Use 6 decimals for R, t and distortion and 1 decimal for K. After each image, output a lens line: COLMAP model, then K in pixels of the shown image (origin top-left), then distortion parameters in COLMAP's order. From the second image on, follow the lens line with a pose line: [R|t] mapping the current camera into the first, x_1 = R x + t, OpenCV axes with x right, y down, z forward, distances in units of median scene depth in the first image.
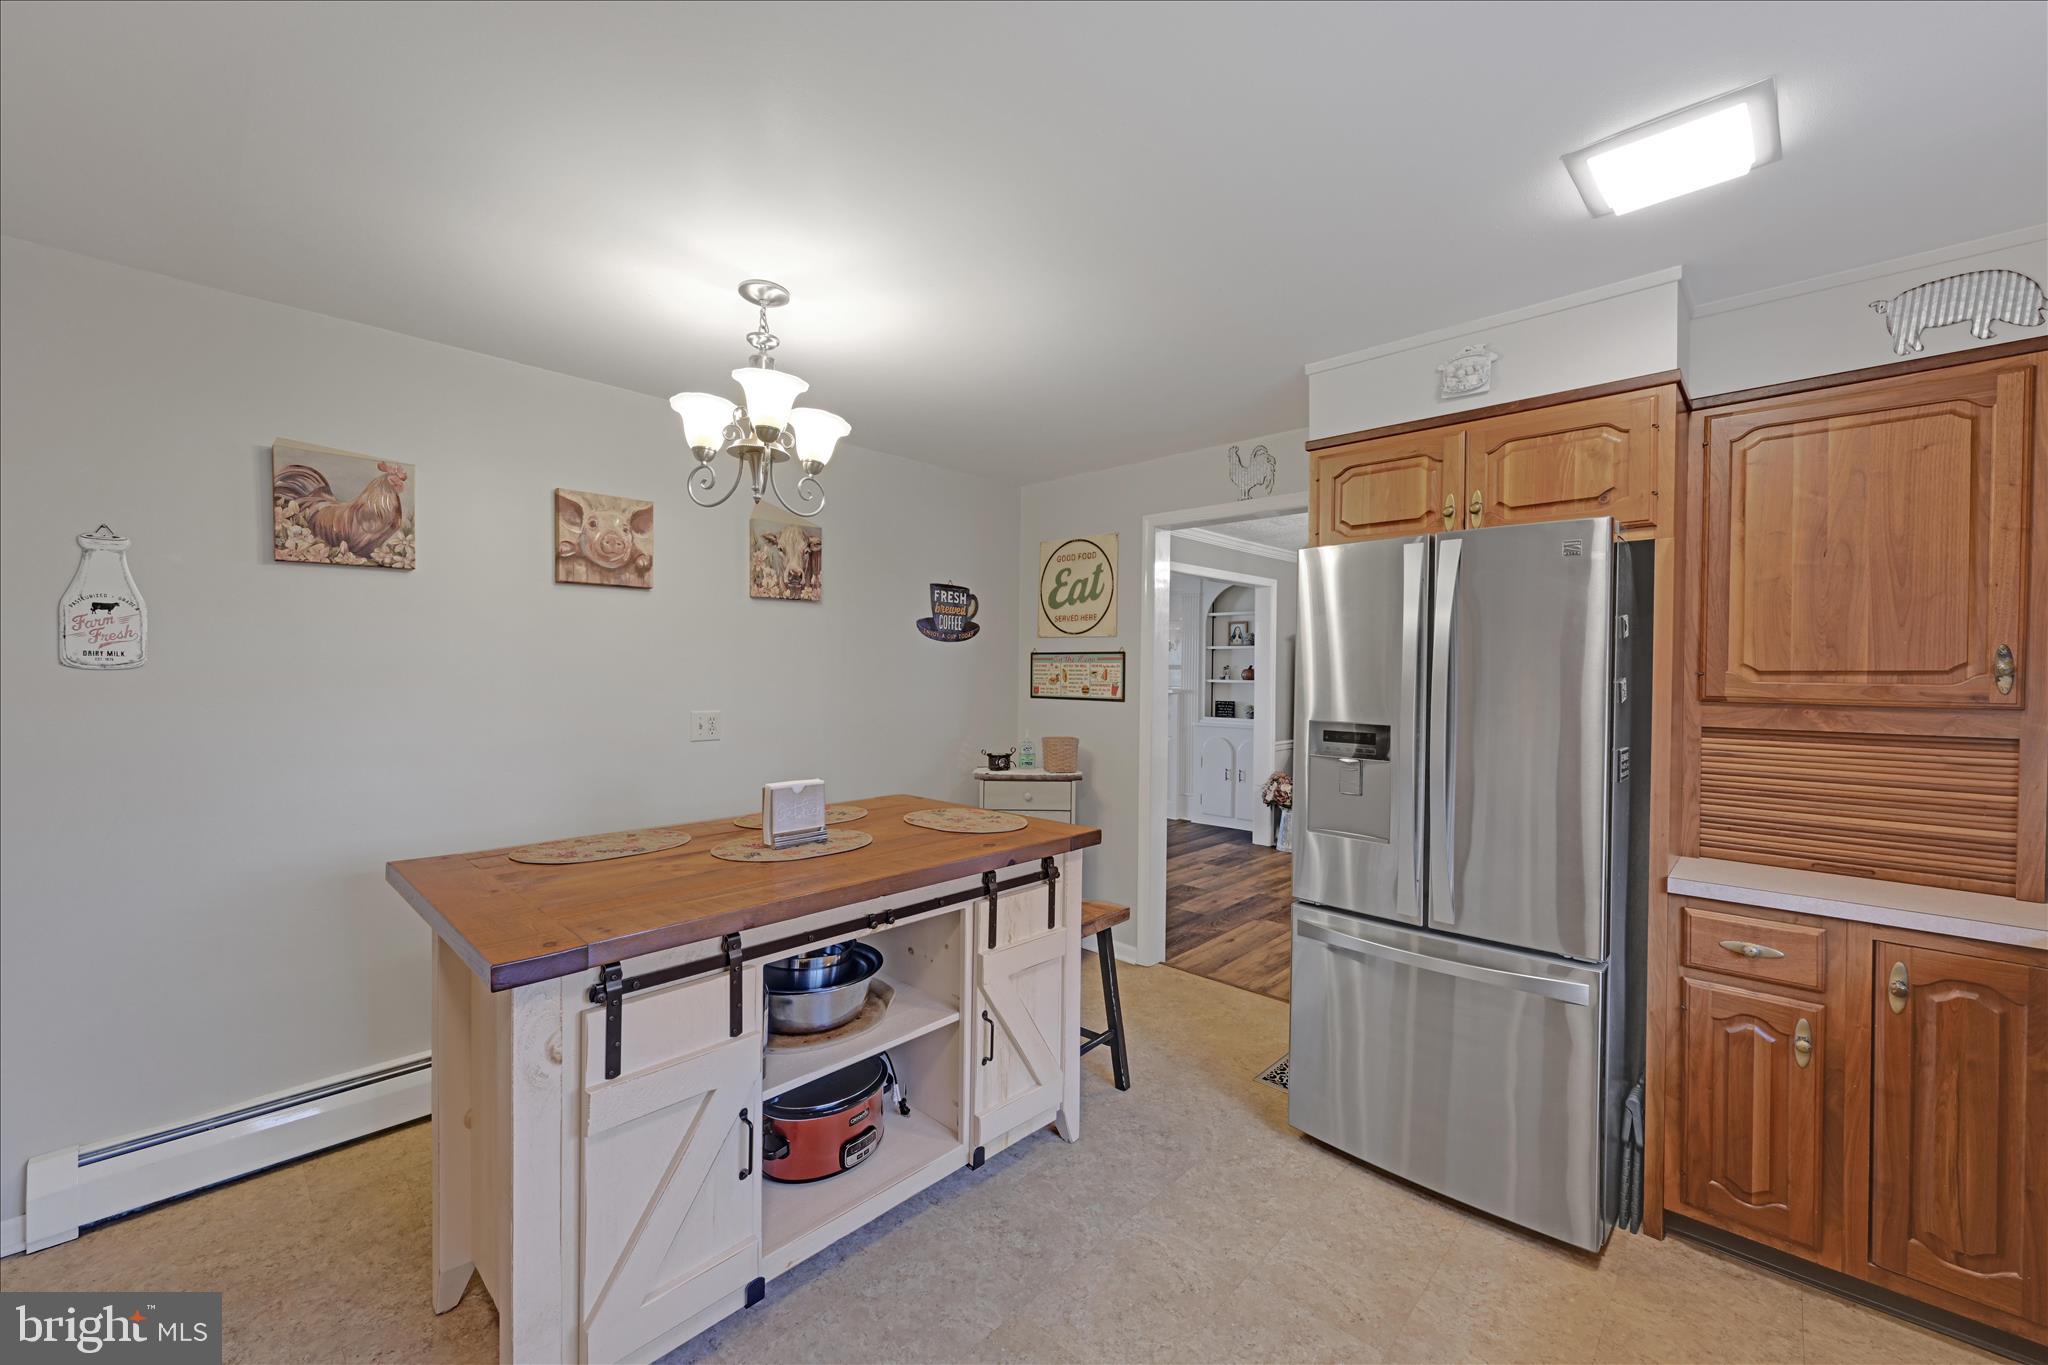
lens RADIAL K [[802.5, 0, 1029.5], [0, 802.5, 679.2], [0, 0, 1]] dist [-0.003363, -0.000435]
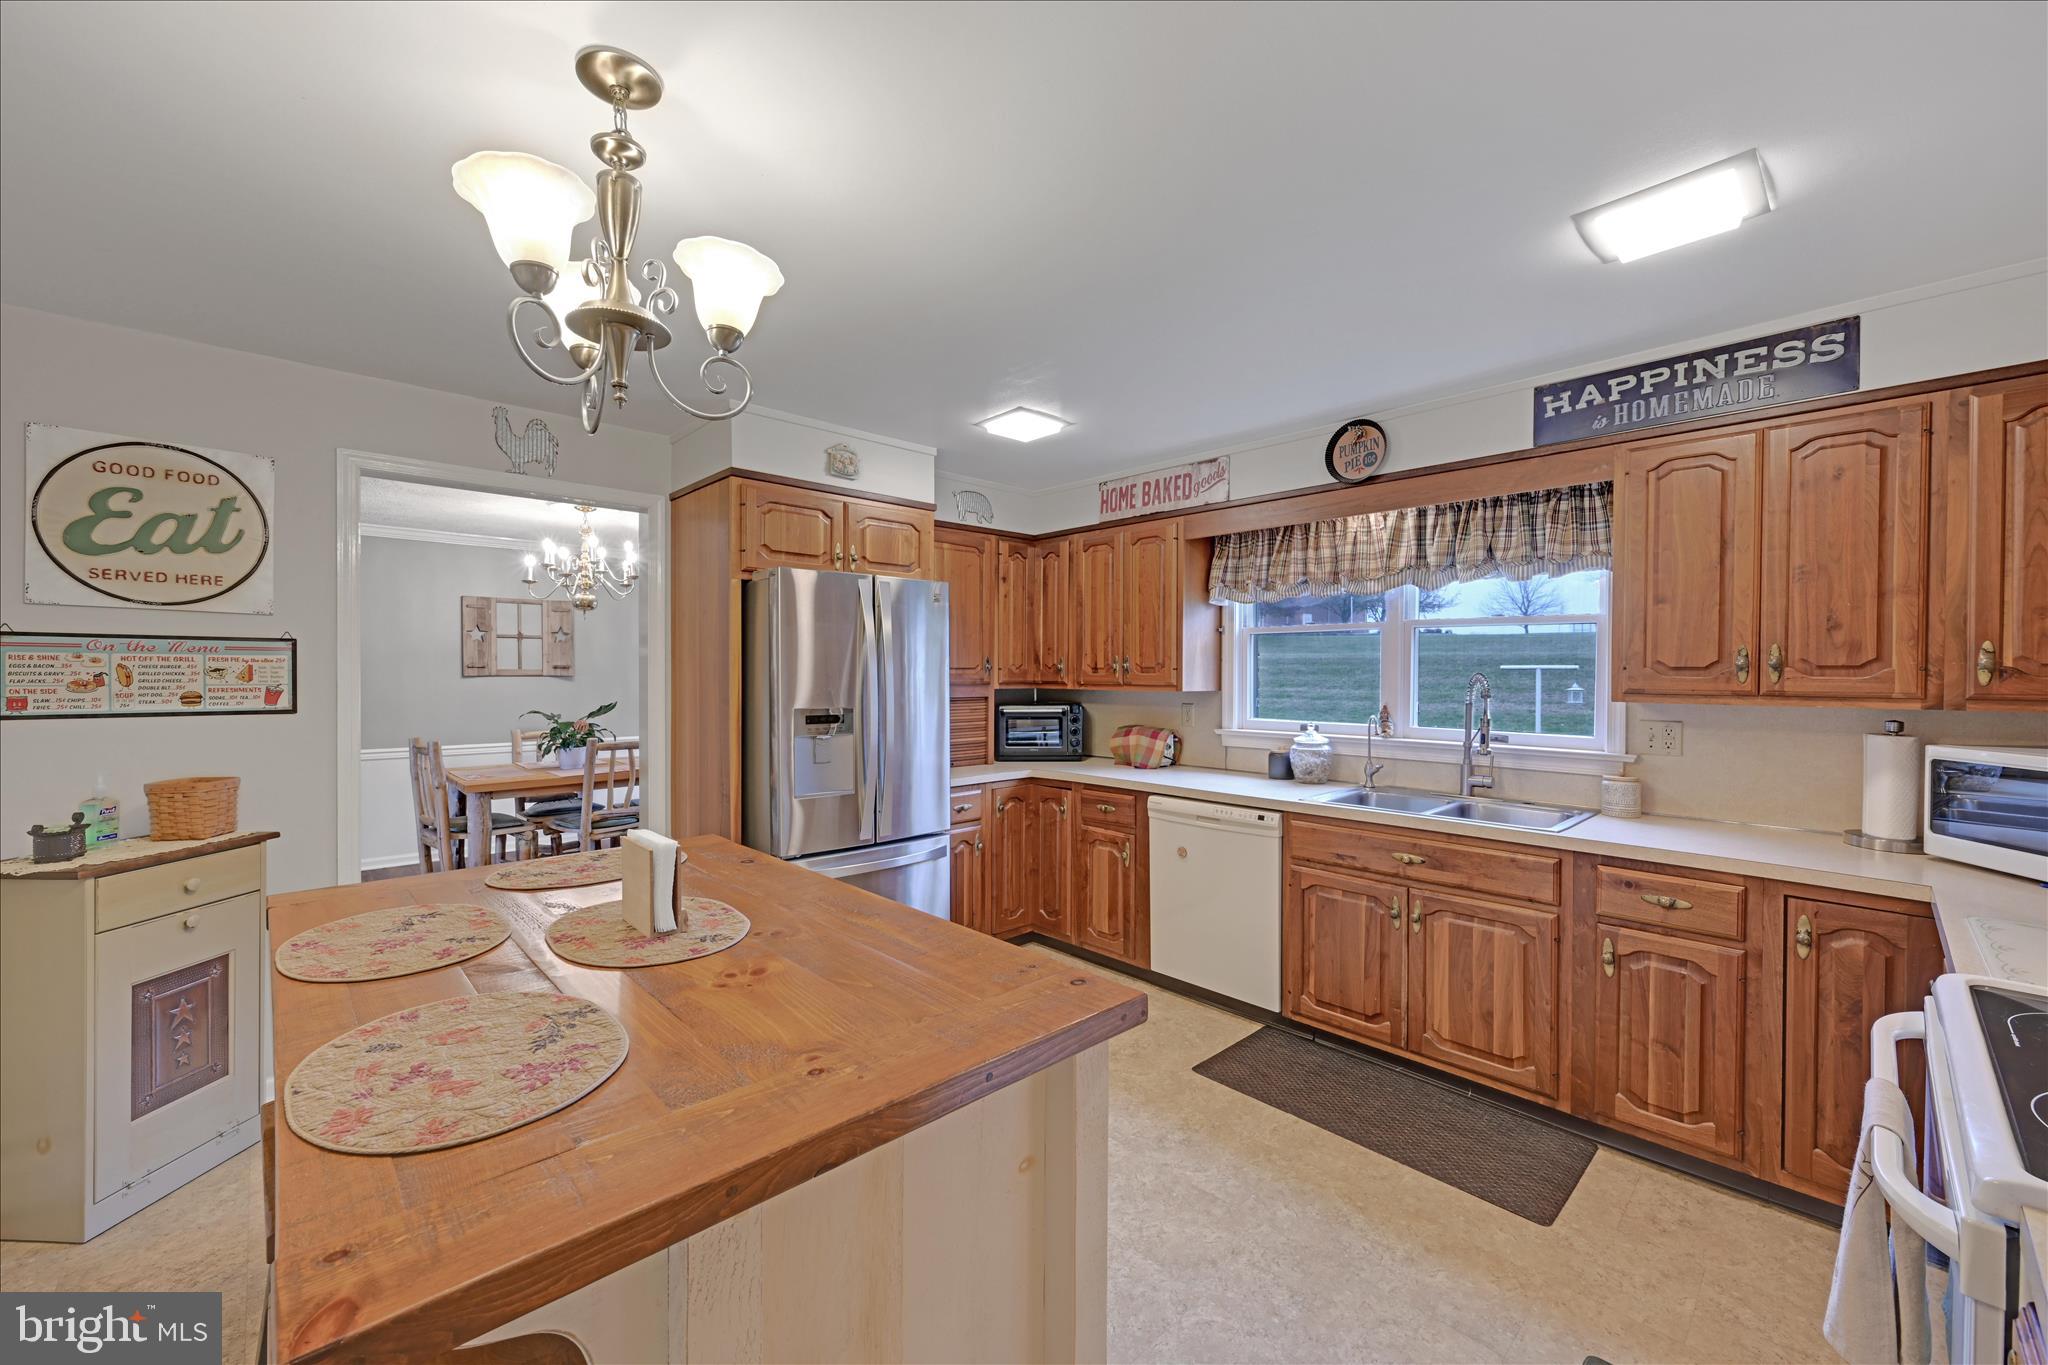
lens RADIAL K [[802.5, 0, 1023.5], [0, 802.5, 674.9], [0, 0, 1]] dist [-0.003363, -0.000435]
pose [[0.055953, -0.012806, 0.998351, -0.701669], [0.006488, 0.999901, 0.012462, -0.011206], [-0.998412, 0.005780, 0.056031, 0.475304]]
